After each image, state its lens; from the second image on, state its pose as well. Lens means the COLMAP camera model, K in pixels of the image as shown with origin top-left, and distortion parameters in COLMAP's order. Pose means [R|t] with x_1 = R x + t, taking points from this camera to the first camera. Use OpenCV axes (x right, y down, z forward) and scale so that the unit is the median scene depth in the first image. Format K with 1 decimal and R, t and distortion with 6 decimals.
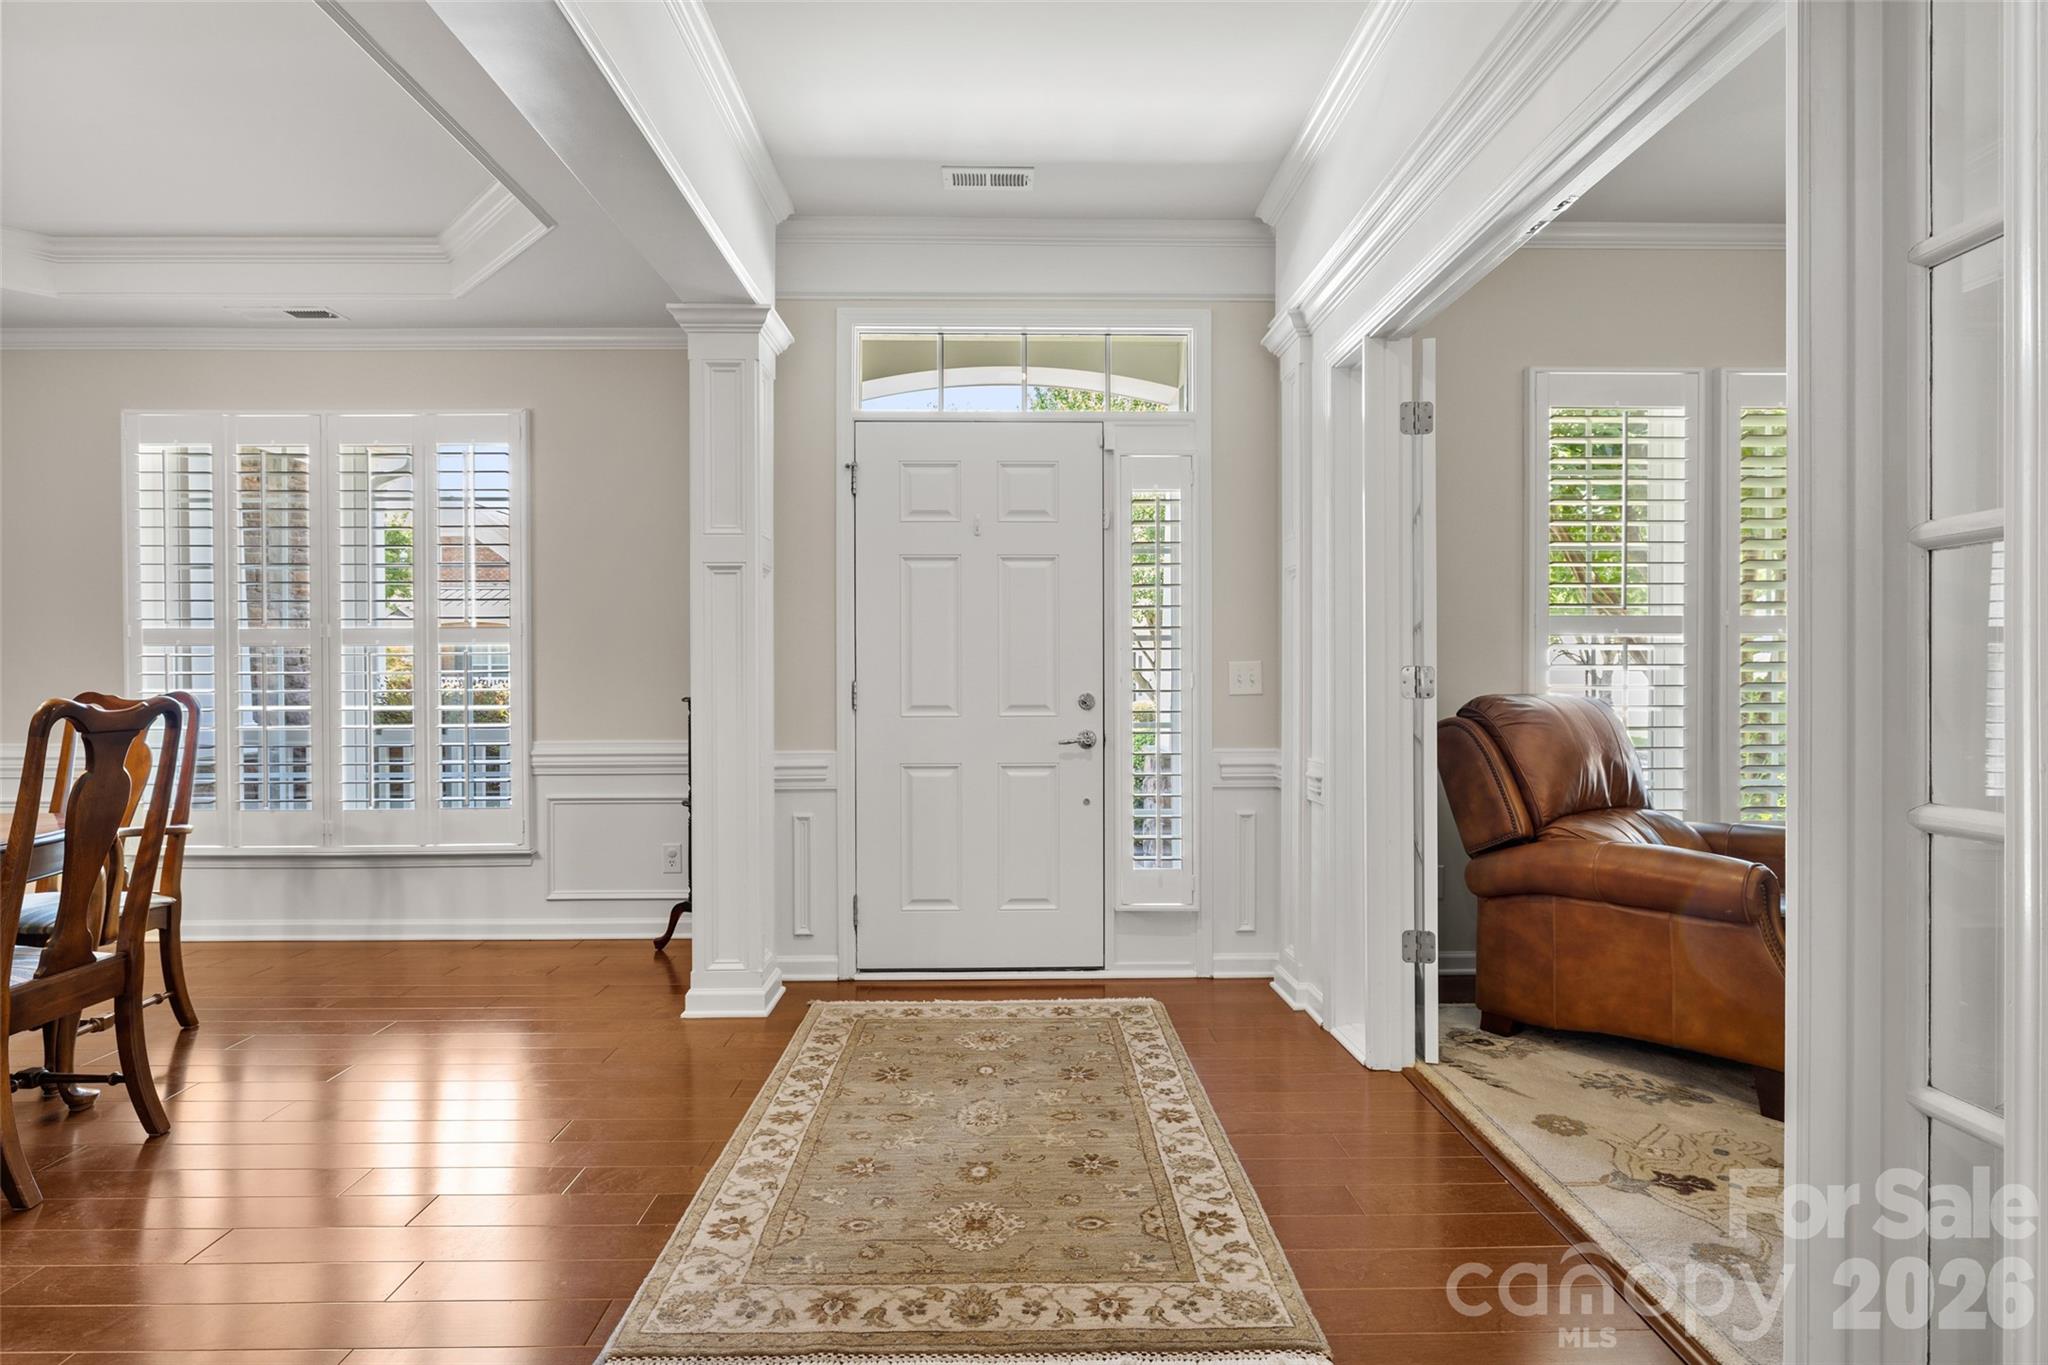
lens RADIAL K [[1004.1, 0, 1032.1], [0, 1004.1, 695.1], [0, 0, 1]] dist [-0.019154, 0.000105]
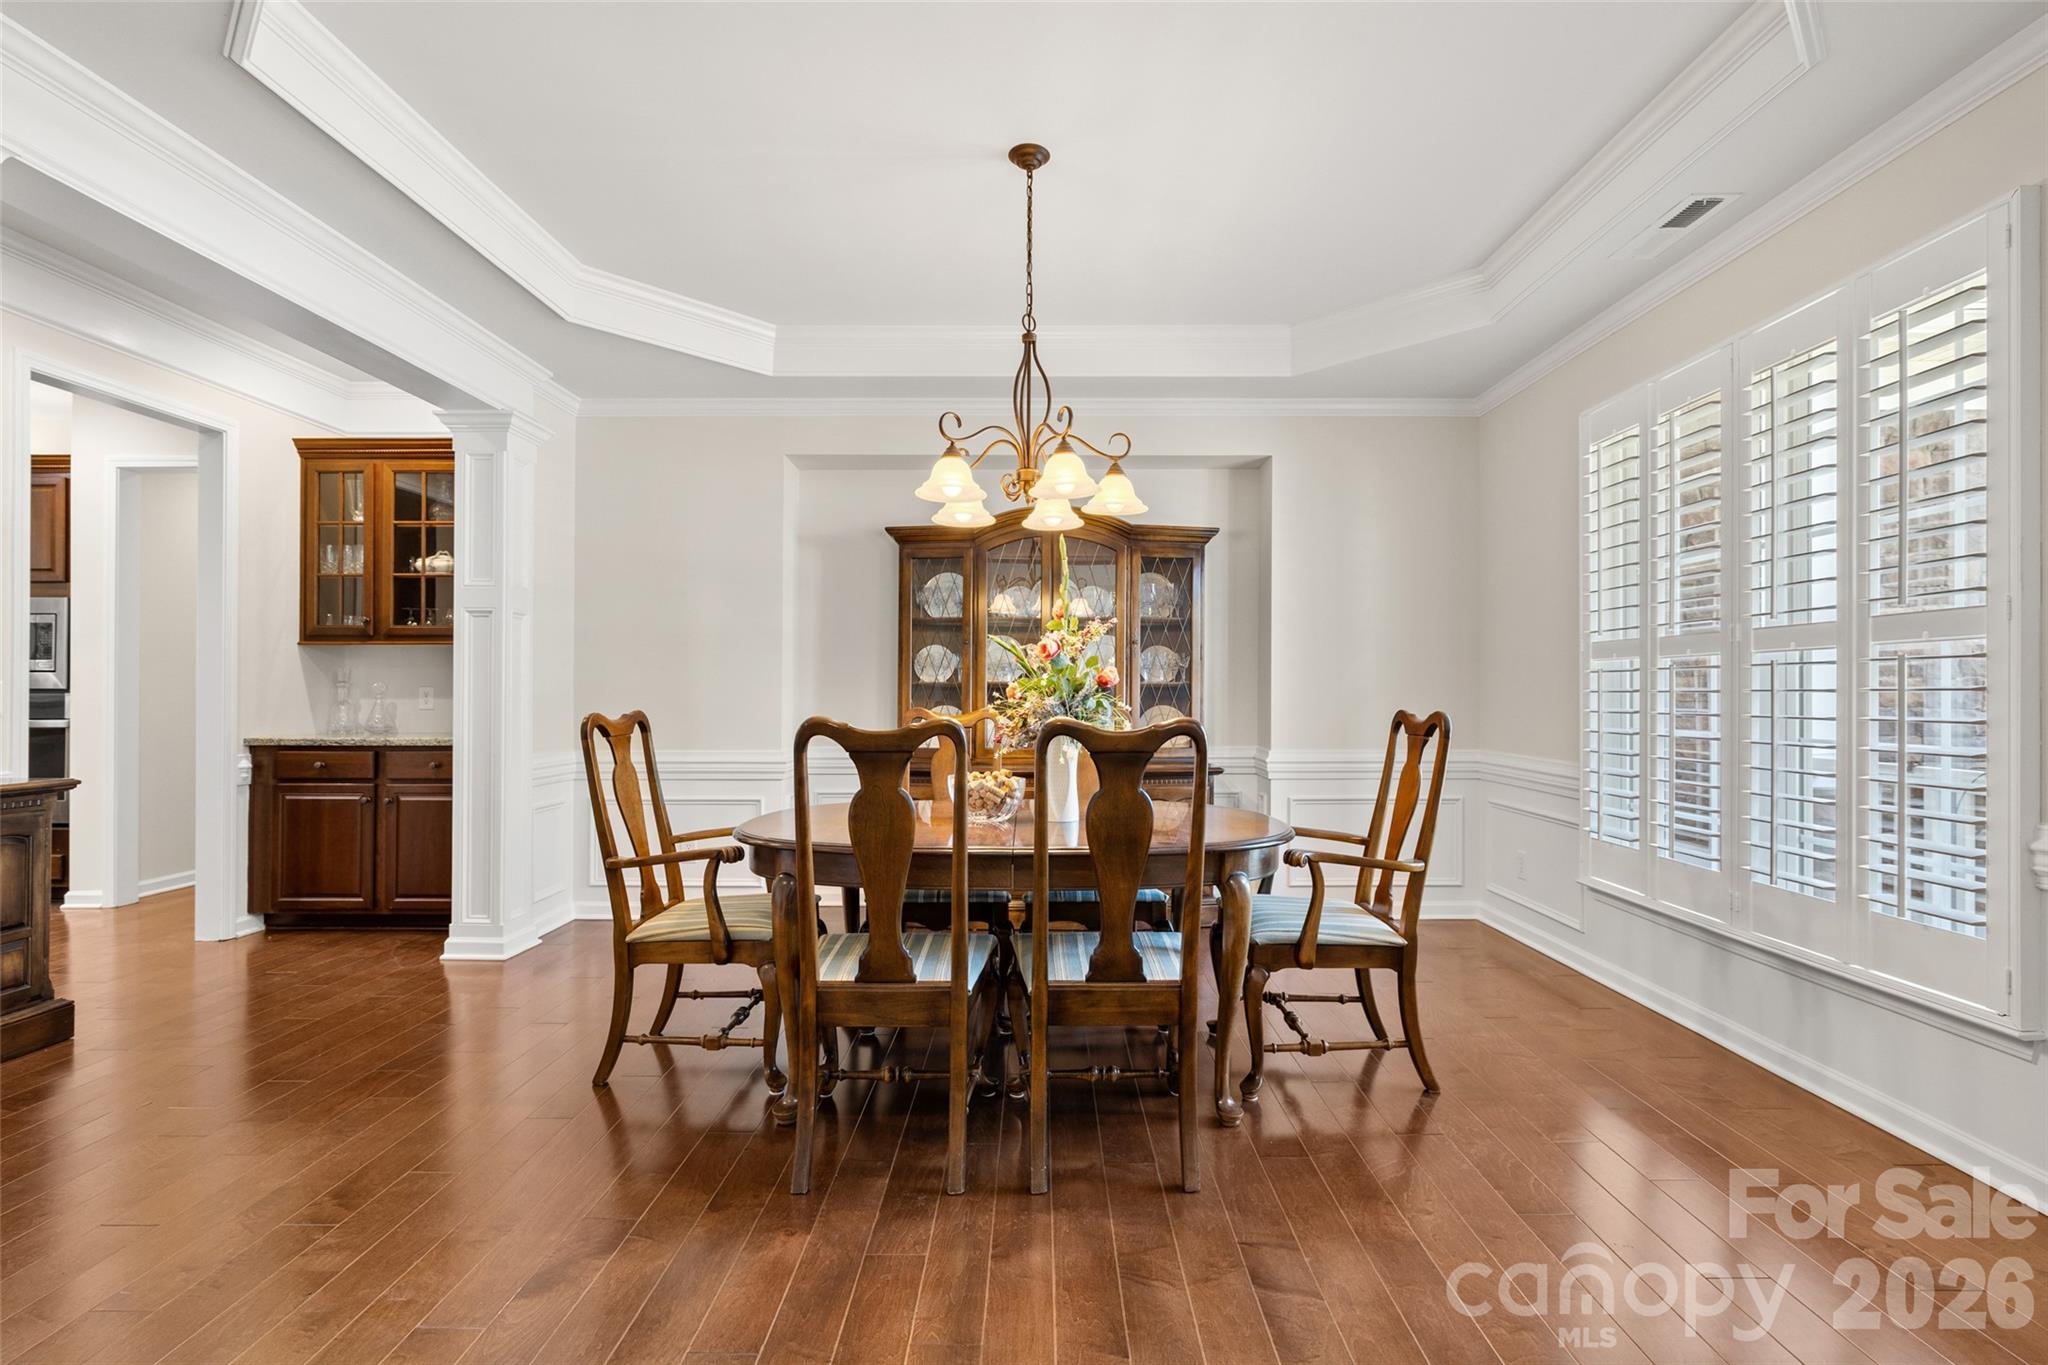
lens RADIAL K [[915.5, 0, 1022.7], [0, 915.5, 681.6], [0, 0, 1]] dist [-0.006880, -0.002049]
pose [[-0.042903, -0.006804, -0.999056, -0.014939], [-0.020898, 0.999764, -0.005912, -0.012725], [0.998861, 0.020625, -0.043035, 0.499617]]
